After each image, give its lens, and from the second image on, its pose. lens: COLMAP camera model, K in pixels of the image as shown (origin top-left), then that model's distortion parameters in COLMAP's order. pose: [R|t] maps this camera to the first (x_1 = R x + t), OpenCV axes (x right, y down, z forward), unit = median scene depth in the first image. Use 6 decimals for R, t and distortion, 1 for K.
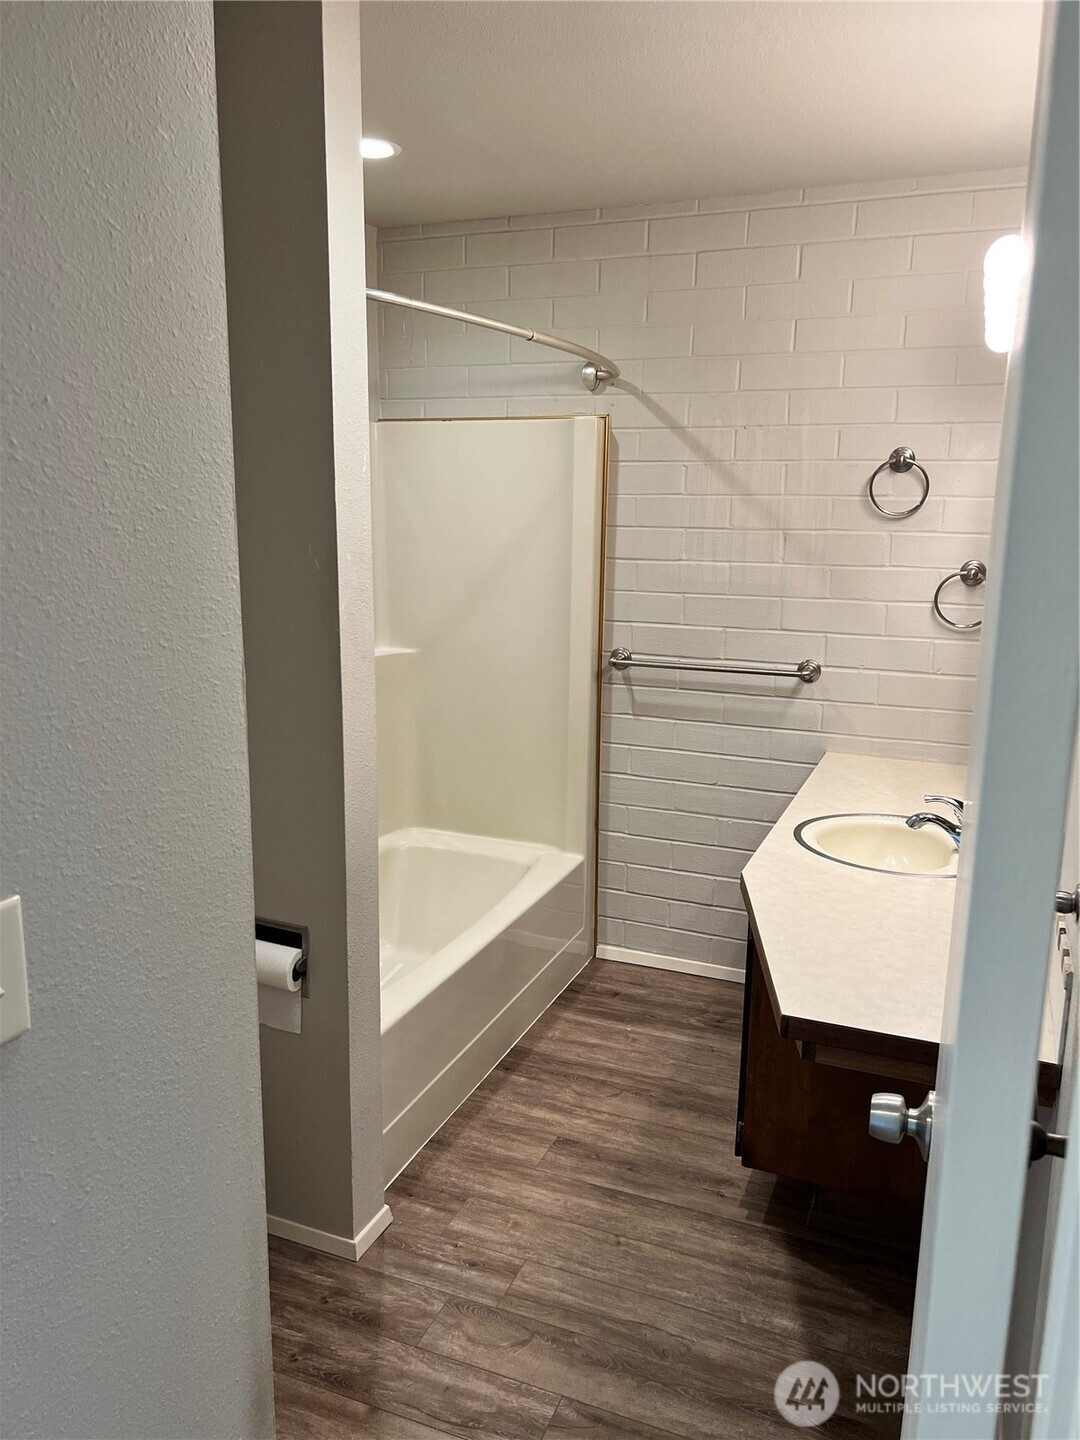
lens RADIAL K [[1093.9, 0, 541.7], [0, 1093.9, 726.4], [0, 0, 1]] dist [0.050790, -0.050853]
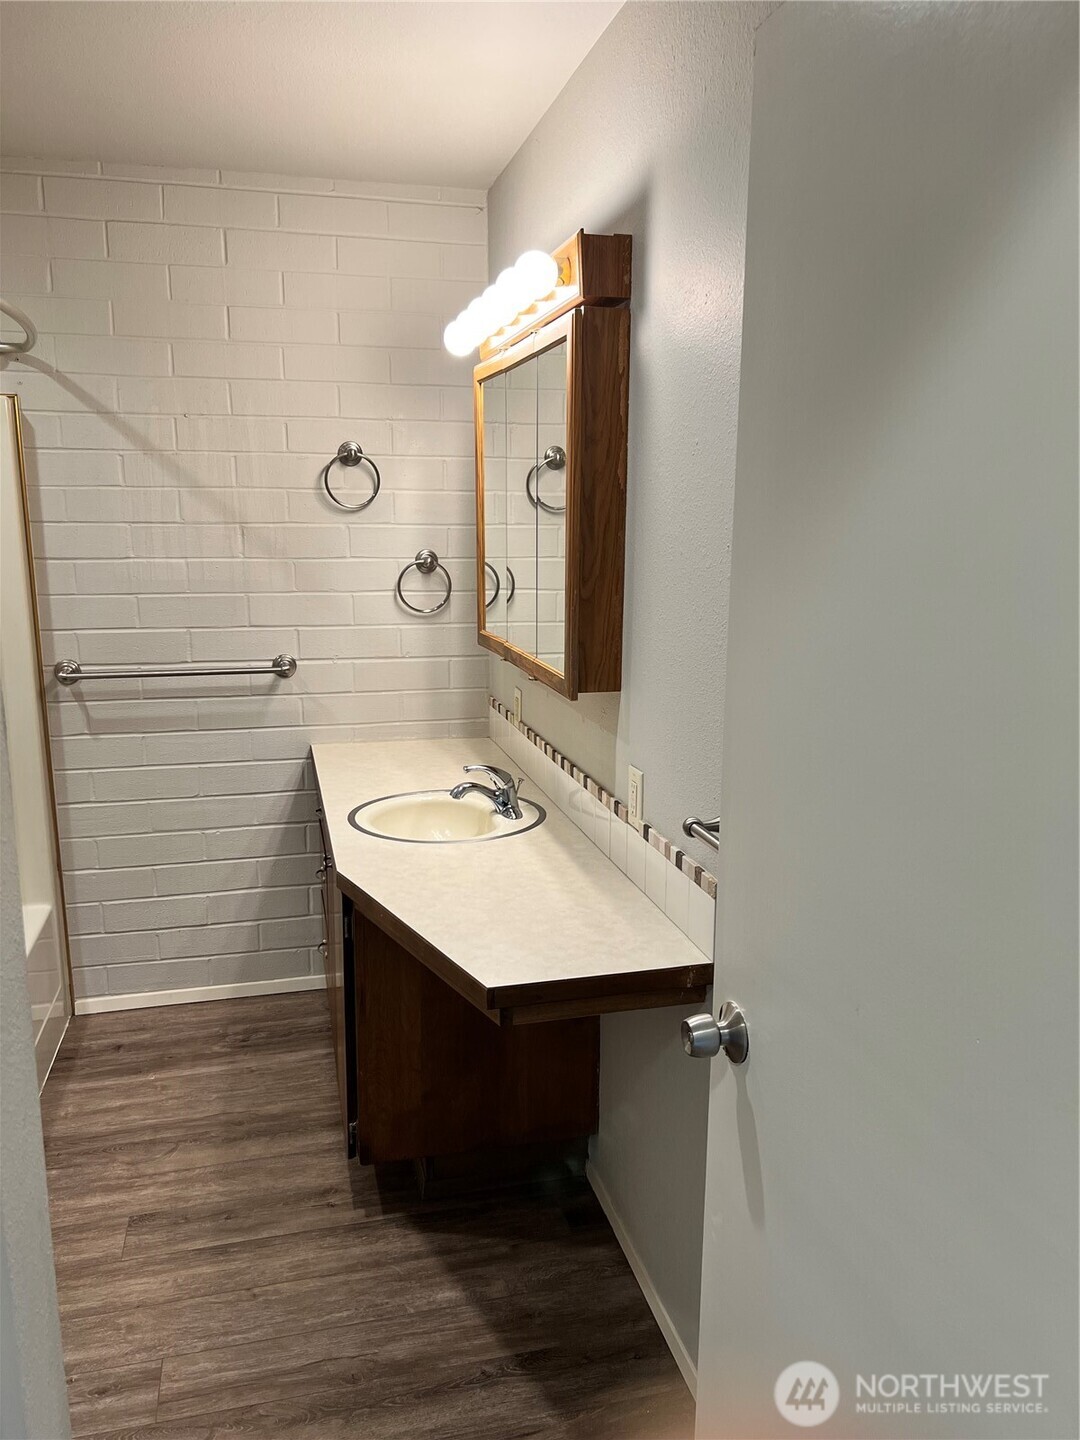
lens RADIAL K [[1093.9, 0, 542.3], [0, 1093.9, 729.0], [0, 0, 1]] dist [0.050790, -0.050853]
pose [[0.805245, -0.127796, 0.579006, -0.157747], [0.126658, 0.991032, 0.042589, -0.007409], [-0.579257, 0.039041, 0.814210, 0.066710]]
